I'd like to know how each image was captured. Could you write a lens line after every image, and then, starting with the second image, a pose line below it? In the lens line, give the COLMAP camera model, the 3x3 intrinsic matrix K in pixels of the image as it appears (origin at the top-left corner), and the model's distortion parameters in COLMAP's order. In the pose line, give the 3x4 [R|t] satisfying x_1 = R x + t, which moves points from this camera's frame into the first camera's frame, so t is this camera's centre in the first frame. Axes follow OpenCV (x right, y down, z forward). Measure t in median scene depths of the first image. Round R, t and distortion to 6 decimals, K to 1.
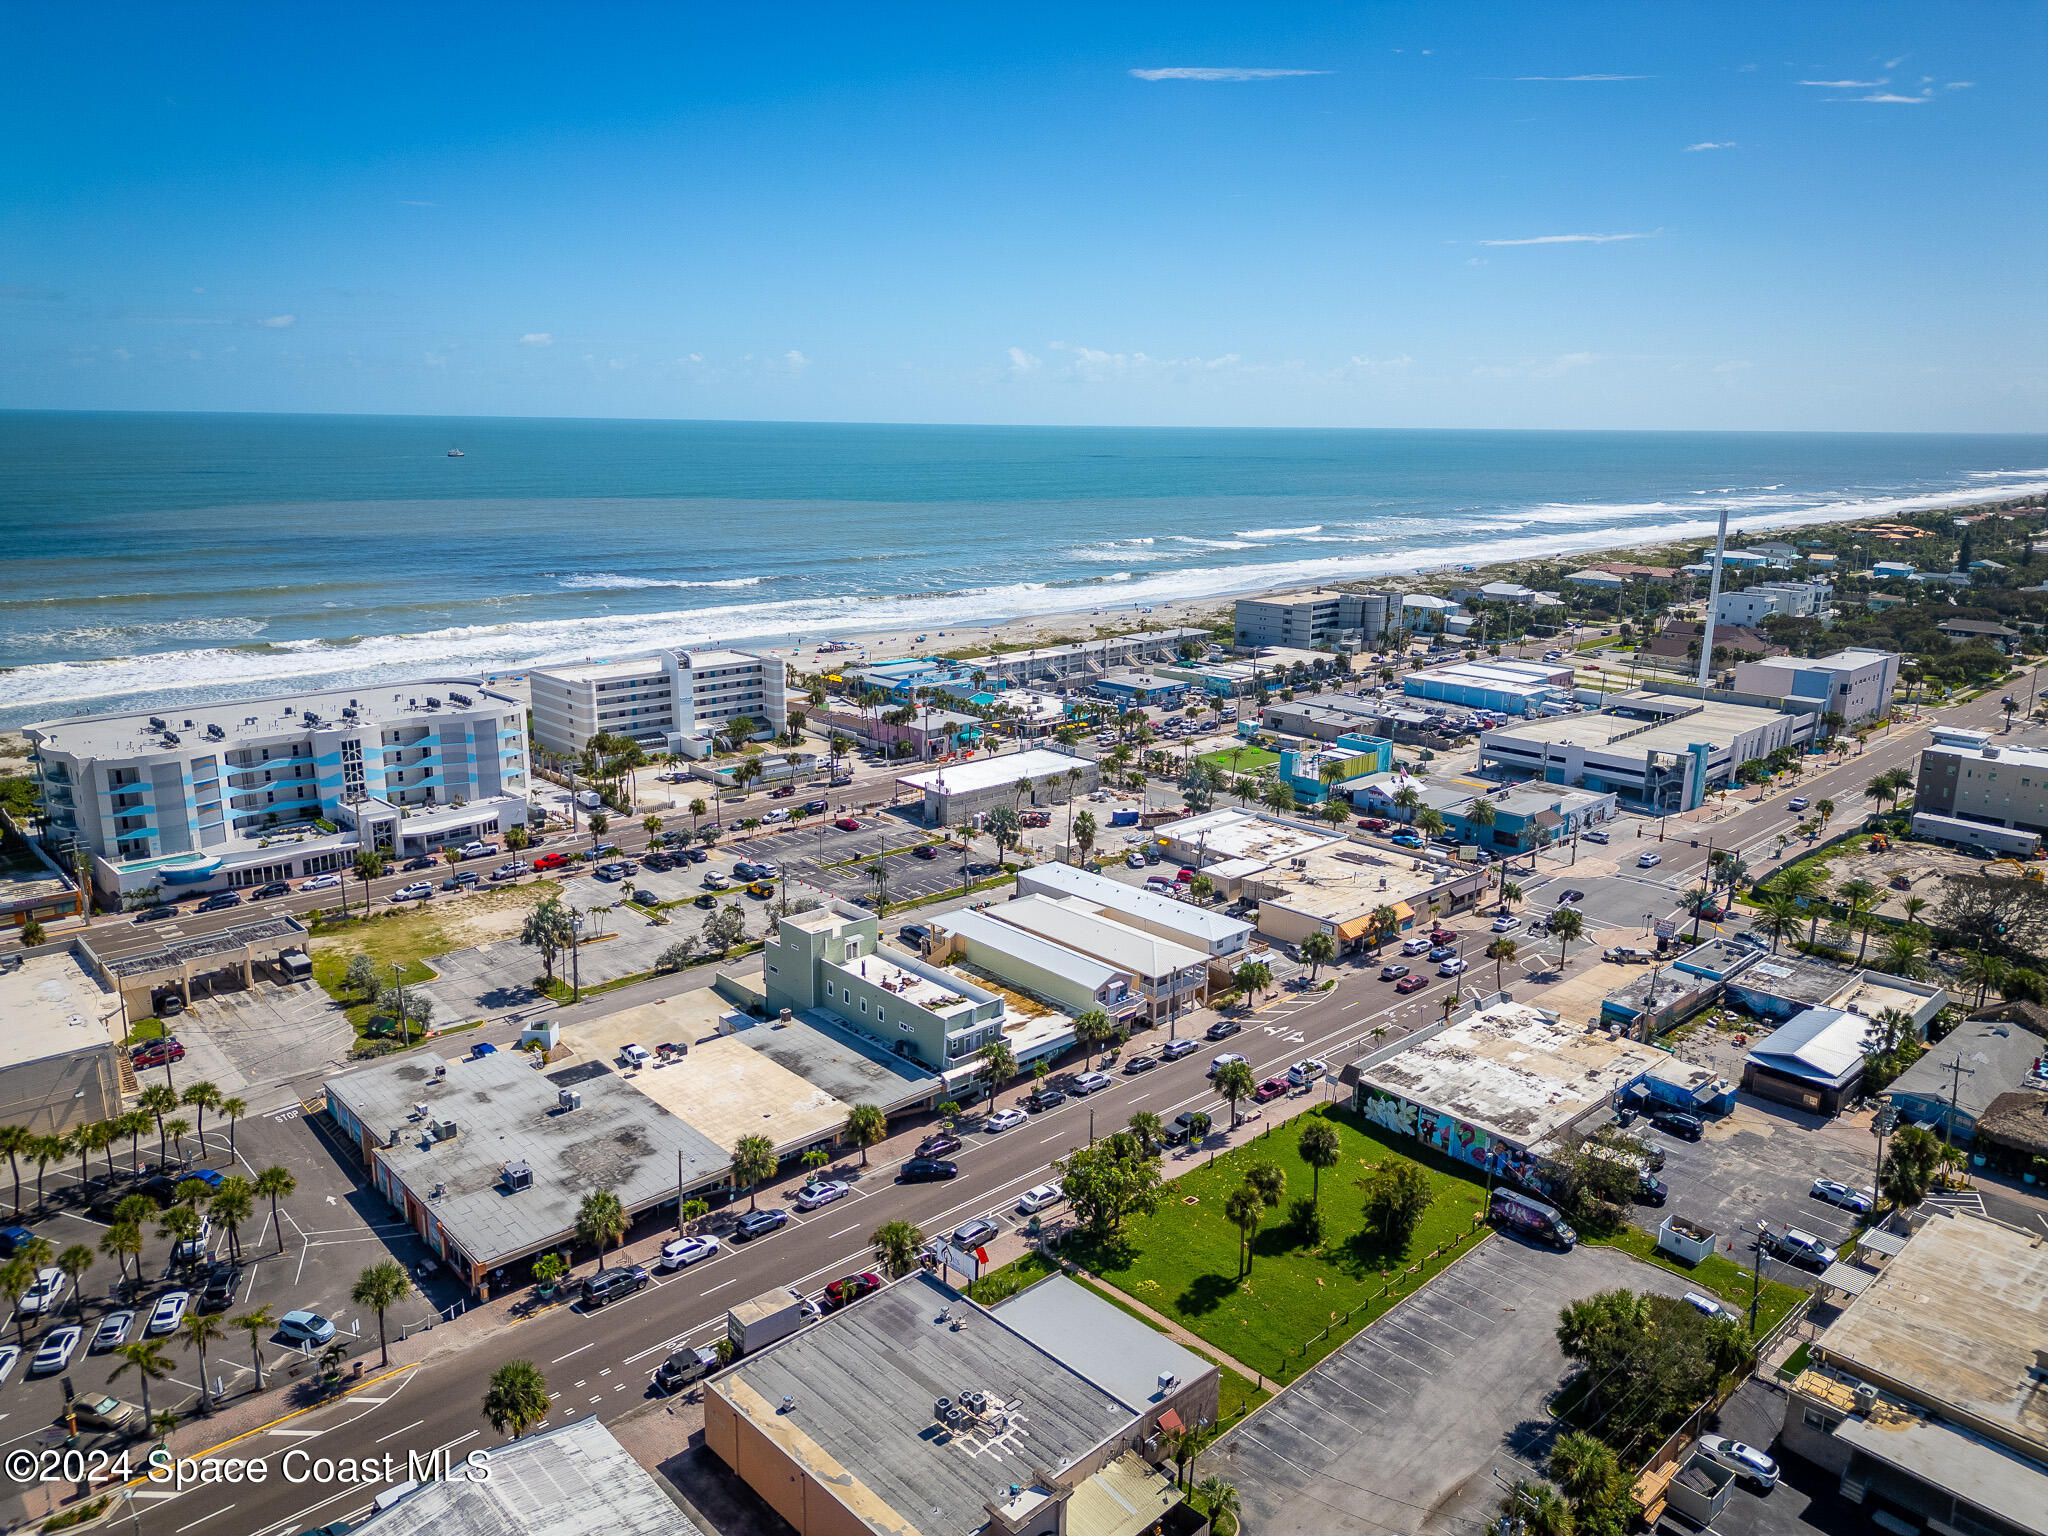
lens RADIAL K [[1448.1, 0, 1024.0], [0, 1448.1, 768.0], [0, 0, 1]] dist [0.081716, -0.095379]
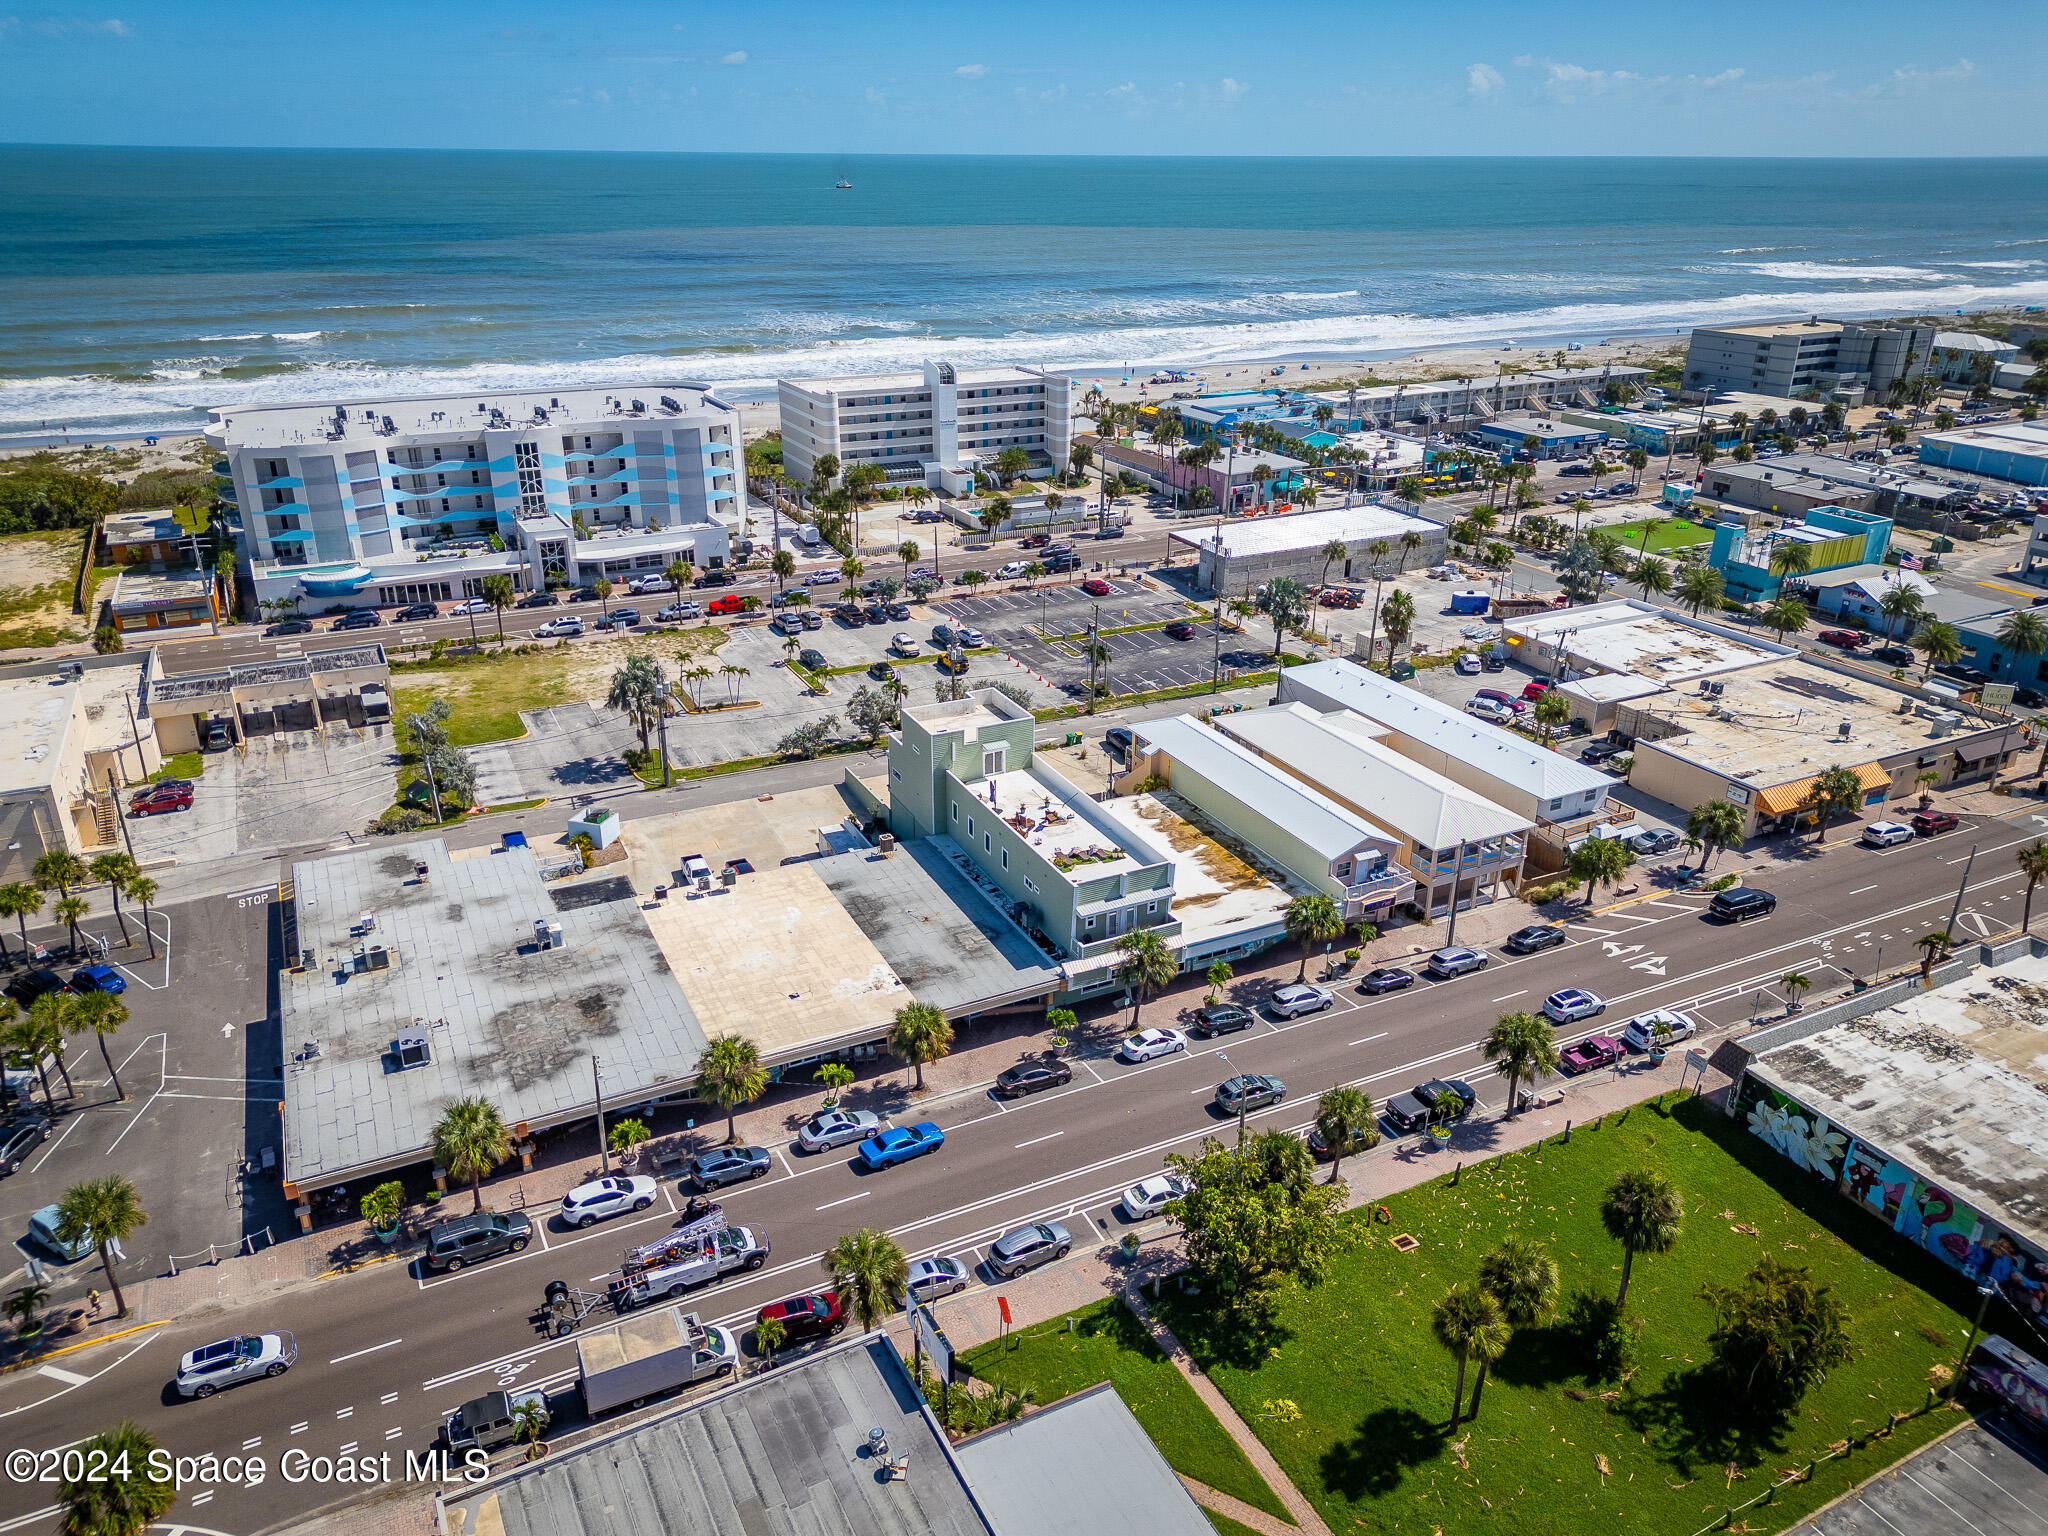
lens RADIAL K [[1448.1, 0, 1024.0], [0, 1448.1, 768.0], [0, 0, 1]] dist [0.081716, -0.095379]
pose [[0.960389, 0.103804, -0.258608, 0.063074], [-0.061022, 0.983846, 0.168296, 0.006543], [0.271900, -0.145848, 0.951209, 0.259821]]
